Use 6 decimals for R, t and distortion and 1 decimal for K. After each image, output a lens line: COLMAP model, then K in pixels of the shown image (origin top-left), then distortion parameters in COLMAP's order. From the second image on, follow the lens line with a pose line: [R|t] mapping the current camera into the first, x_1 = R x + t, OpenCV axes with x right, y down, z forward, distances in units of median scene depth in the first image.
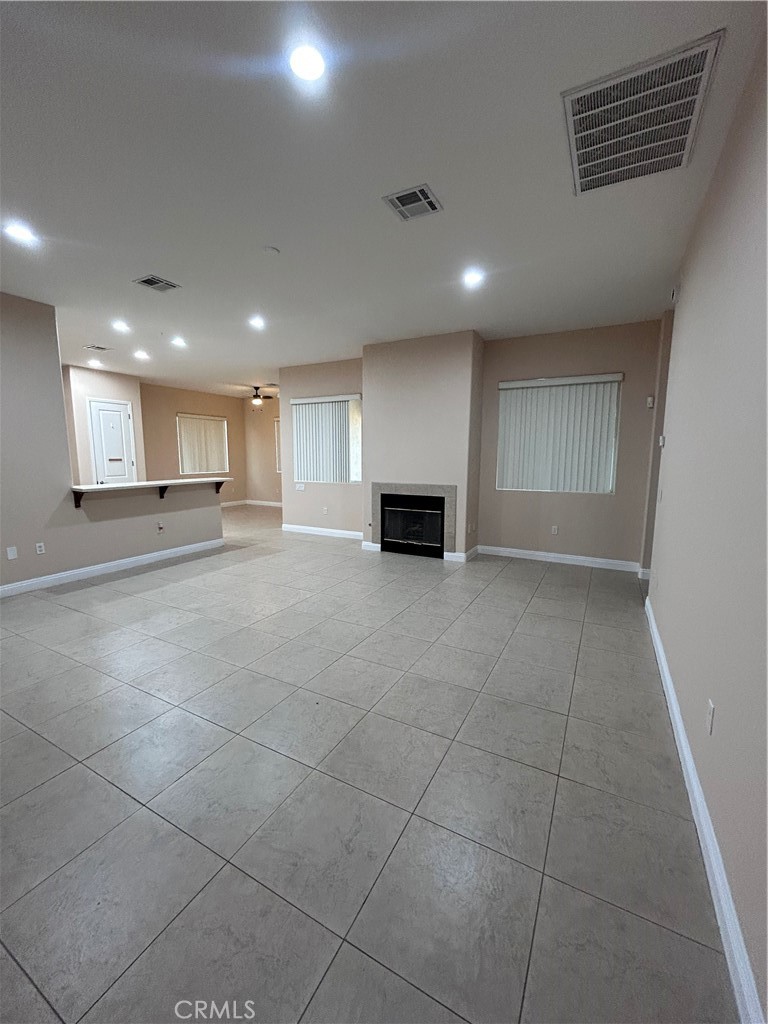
lens RADIAL K [[414.7, 0, 379.0], [0, 414.7, 509.9], [0, 0, 1]] dist [-0.002614, 0.000959]
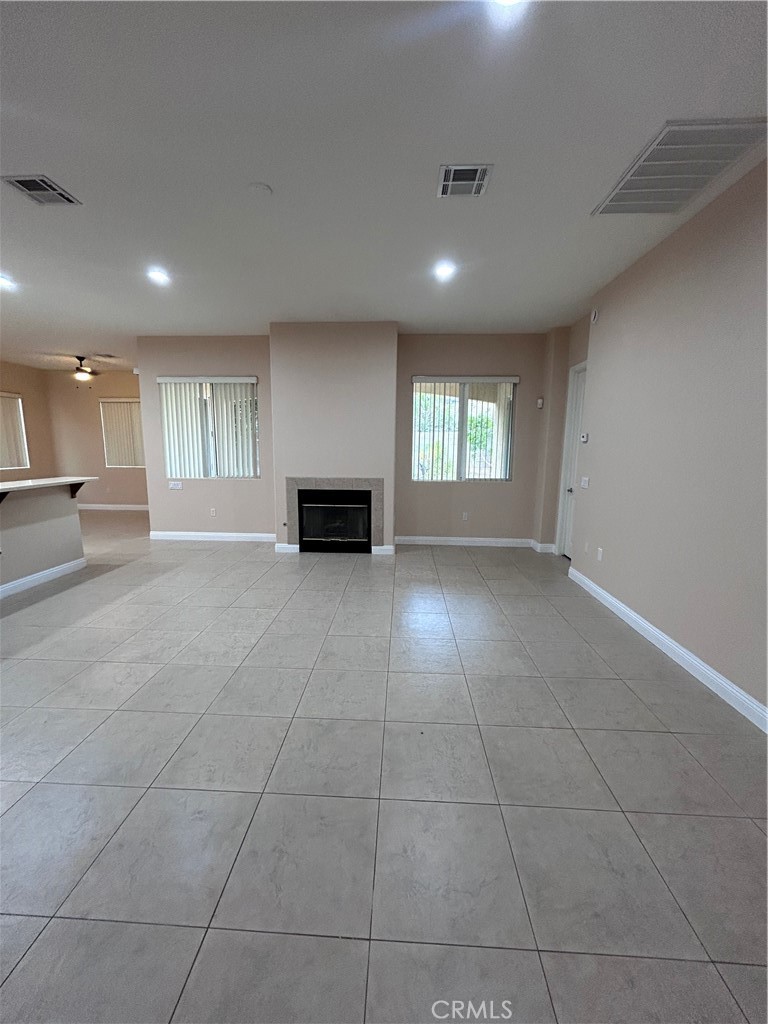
lens RADIAL K [[414.7, 0, 382.2], [0, 414.7, 510.7], [0, 0, 1]] dist [-0.002614, 0.000959]
pose [[0.899934, -0.063359, 0.431399, -0.229867], [0.052144, 0.997924, 0.037787, -0.017831], [-0.432898, -0.011511, 0.901370, 0.097814]]
